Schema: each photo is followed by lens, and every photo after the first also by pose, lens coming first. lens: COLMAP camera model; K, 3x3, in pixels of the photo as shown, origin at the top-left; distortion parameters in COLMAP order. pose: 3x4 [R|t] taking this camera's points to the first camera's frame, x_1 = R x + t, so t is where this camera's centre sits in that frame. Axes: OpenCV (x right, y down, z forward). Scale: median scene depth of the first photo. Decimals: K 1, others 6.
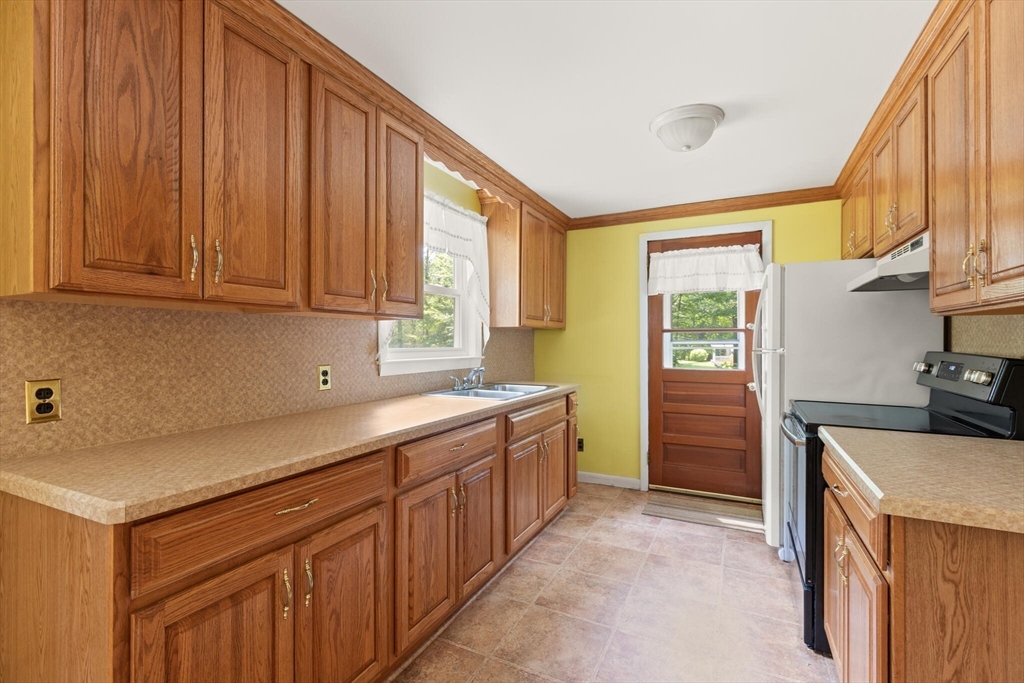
lens RADIAL K [[462.9, 0, 514.0], [0, 462.9, 339.4], [0, 0, 1]] dist [-0.002976, -0.000811]
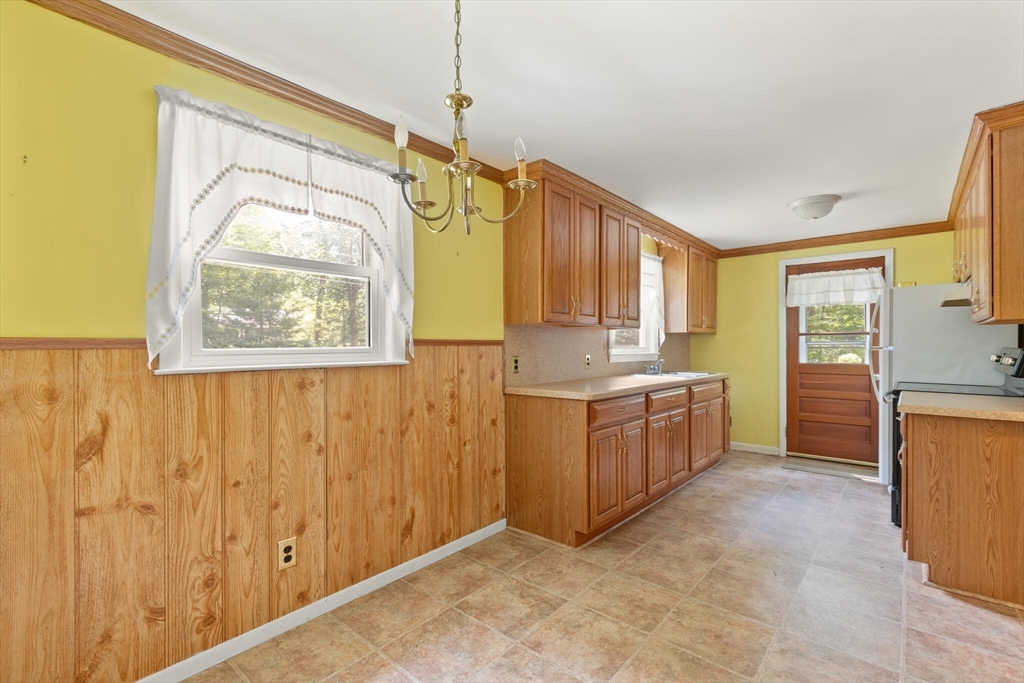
lens RADIAL K [[462.9, 0, 508.7], [0, 462.9, 346.3], [0, 0, 1]] dist [-0.002976, -0.000811]
pose [[0.966975, -0.000707, -0.254872, -0.156968], [0.001898, 0.999988, 0.004430, 0.008823], [0.254865, -0.004767, 0.966965, -0.535987]]
